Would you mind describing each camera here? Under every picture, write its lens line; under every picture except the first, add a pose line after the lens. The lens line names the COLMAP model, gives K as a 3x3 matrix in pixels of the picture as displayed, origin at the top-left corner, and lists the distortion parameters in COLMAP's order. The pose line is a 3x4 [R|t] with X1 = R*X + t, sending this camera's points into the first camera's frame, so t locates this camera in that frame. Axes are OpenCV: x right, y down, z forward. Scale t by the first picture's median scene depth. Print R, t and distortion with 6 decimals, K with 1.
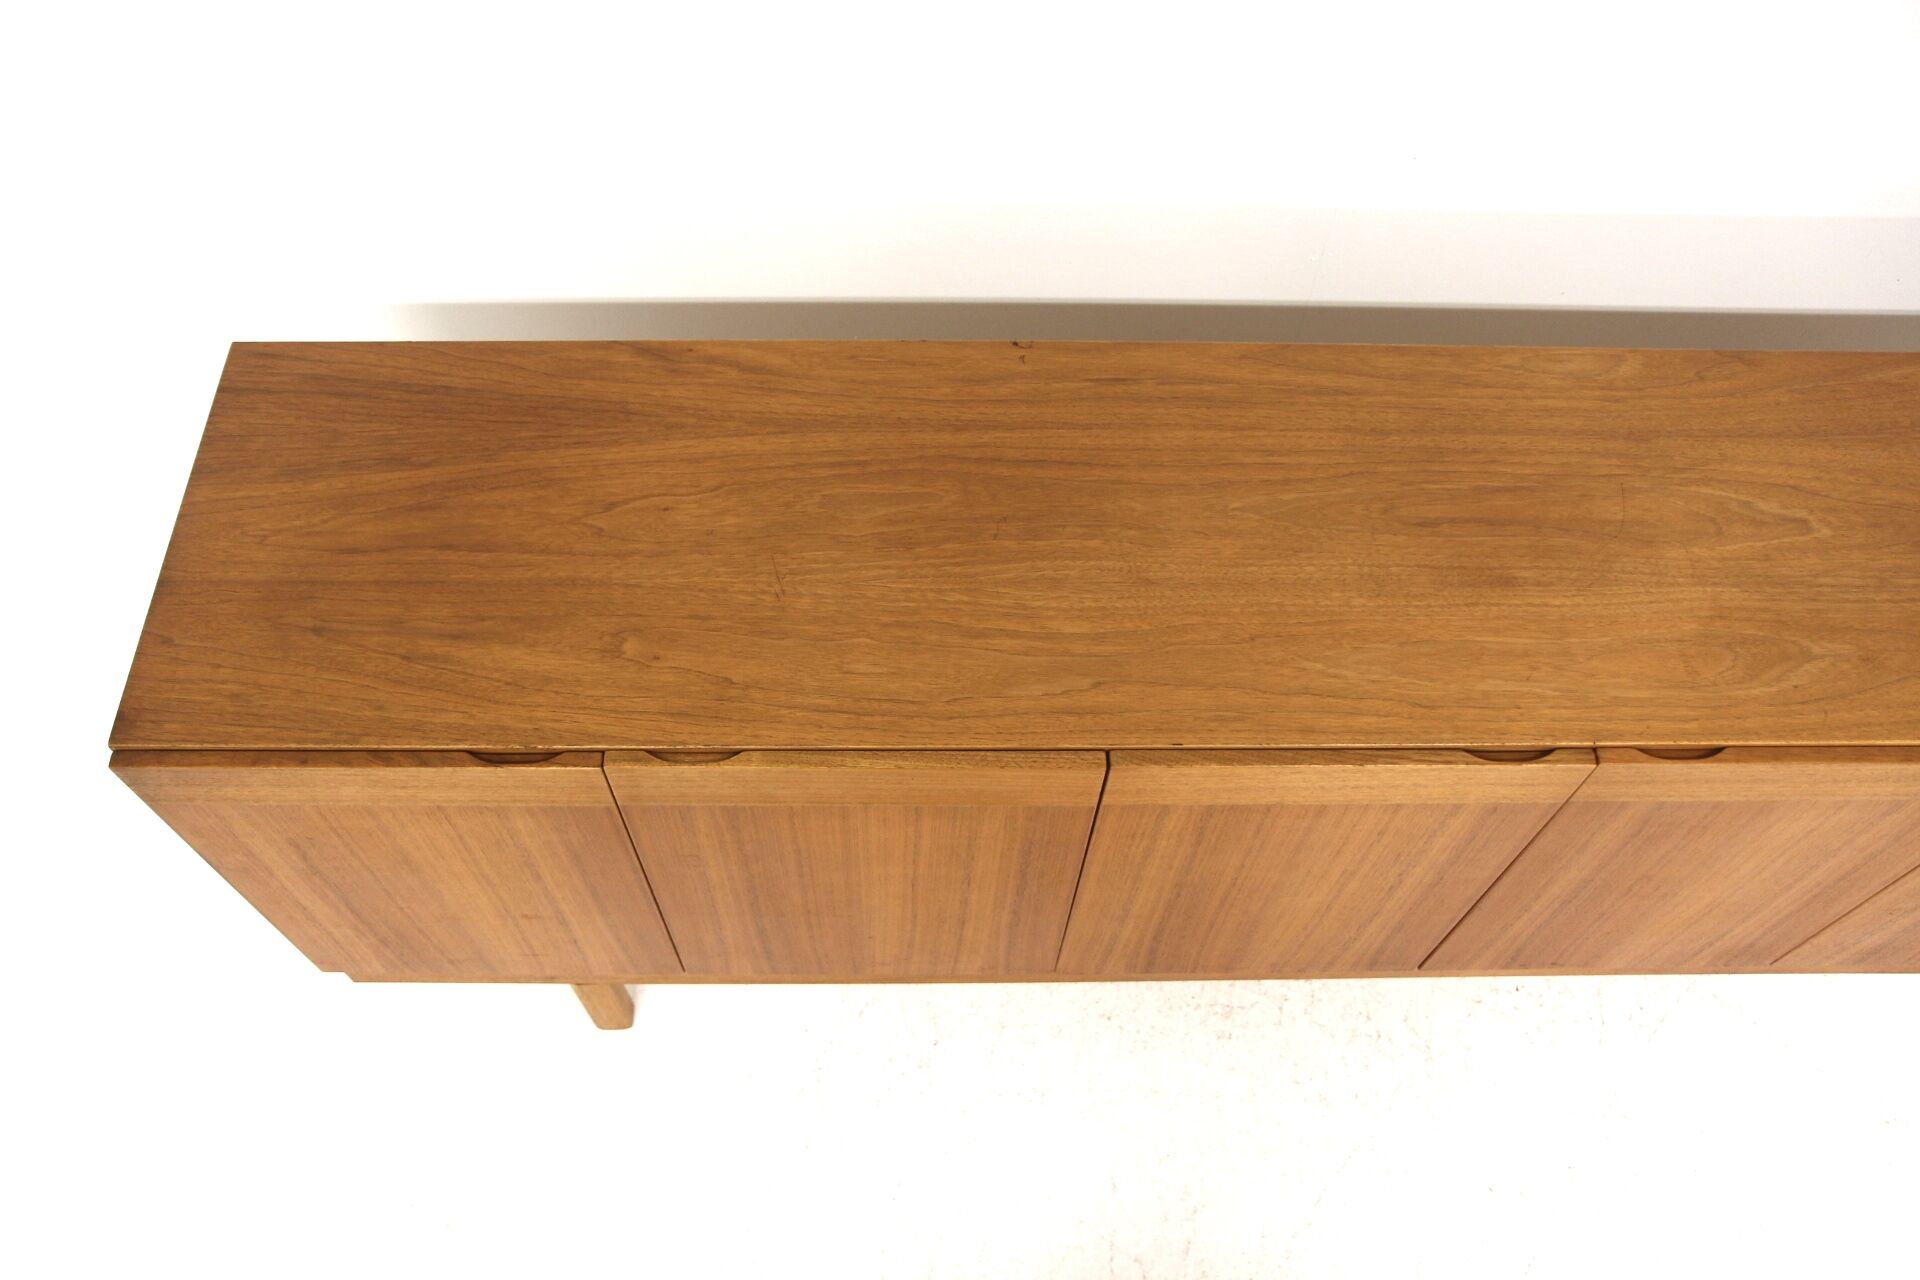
lens RADIAL K [[1516.4, 0, 937.2], [0, 1516.4, 689.9], [0, 0, 1]] dist [-0.089378, 0.051891]
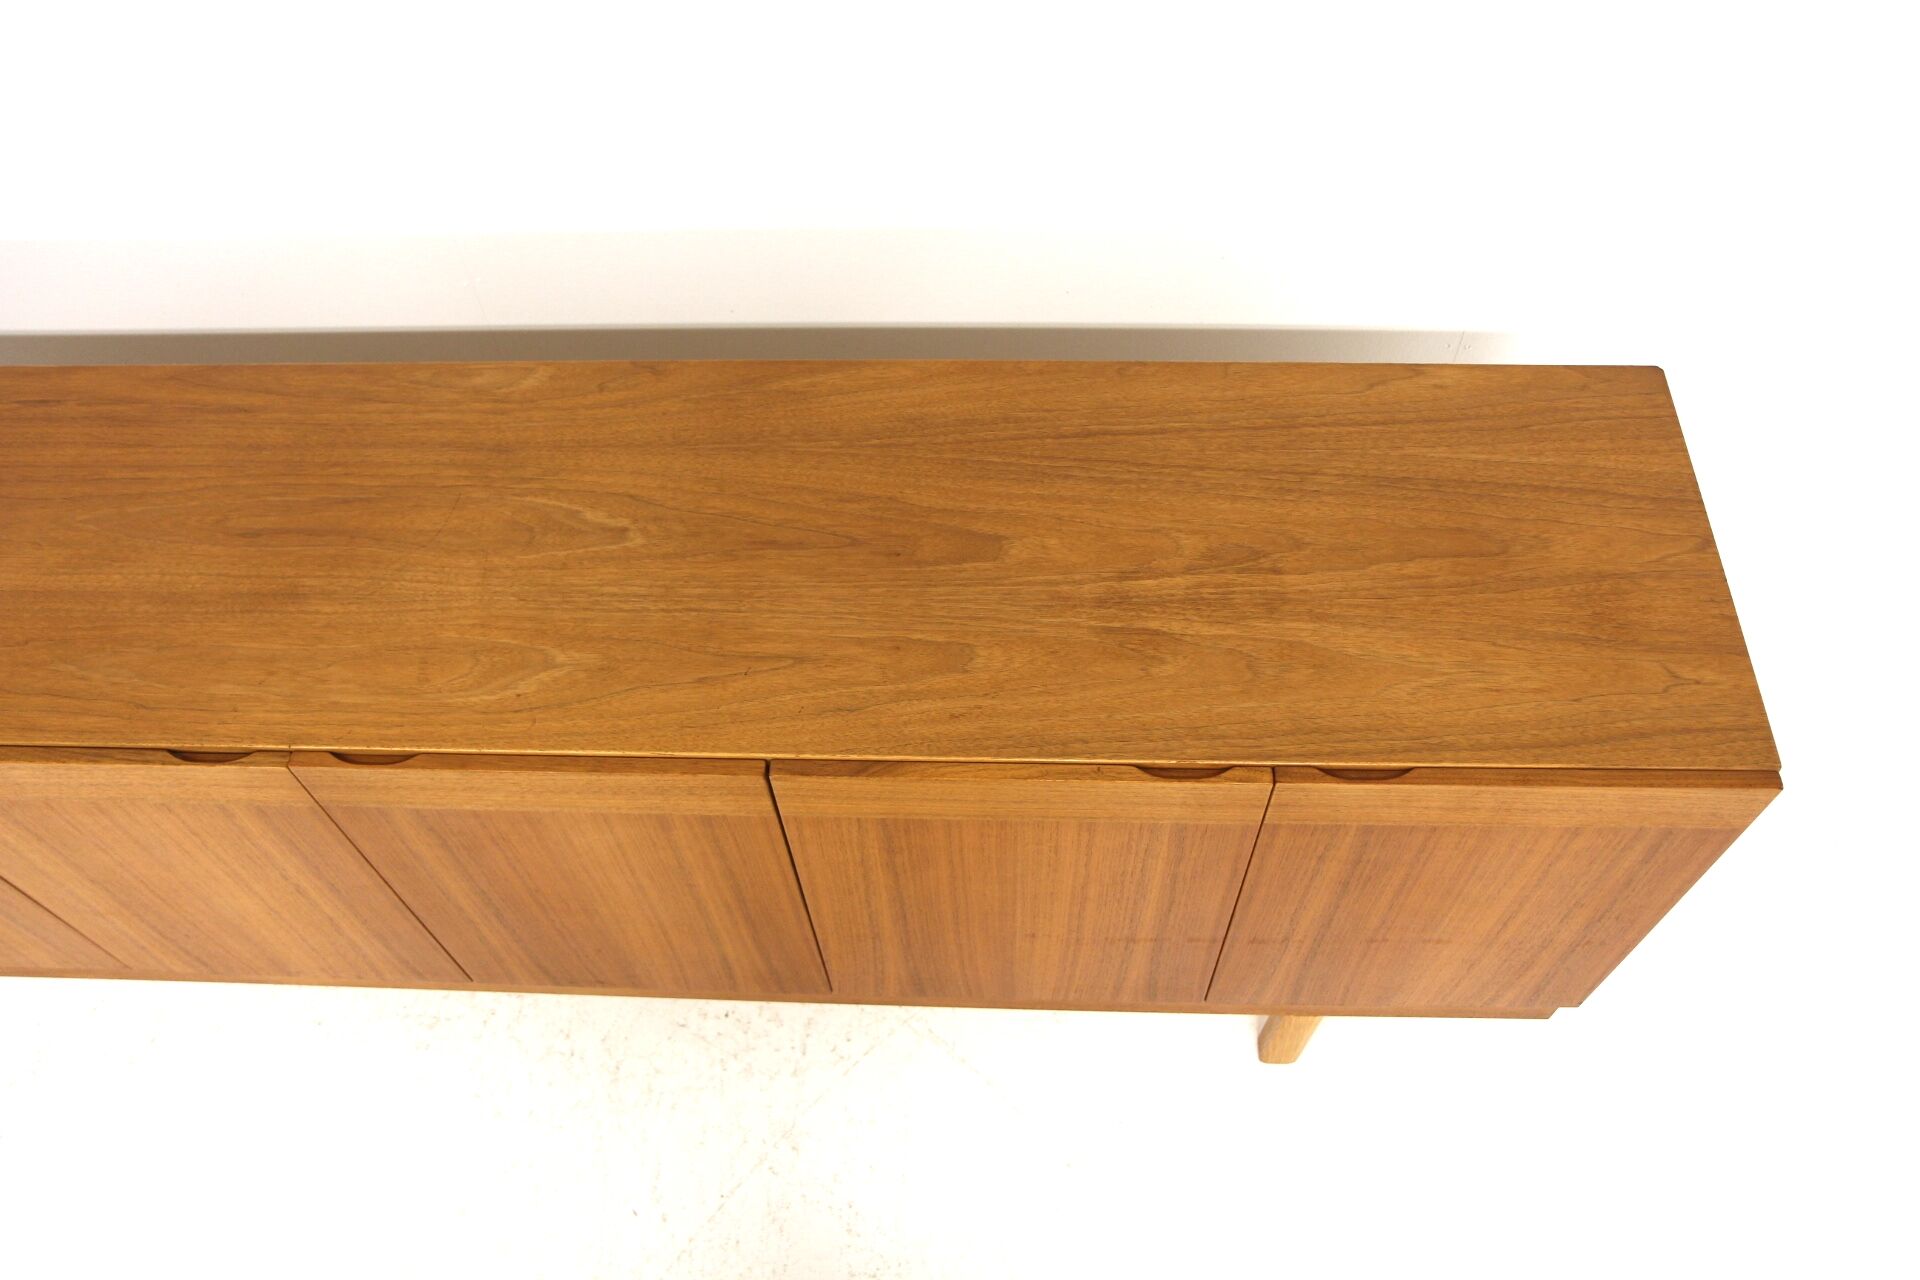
lens RADIAL K [[1516.4, 0, 948.0], [0, 1516.4, 635.6], [0, 0, 1]] dist [-0.089378, 0.051891]
pose [[0.997644, 0.010690, -0.067763, 0.881081], [-0.013701, 0.998932, -0.044133, -0.001340], [0.067218, 0.044957, 0.996725, 0.003535]]
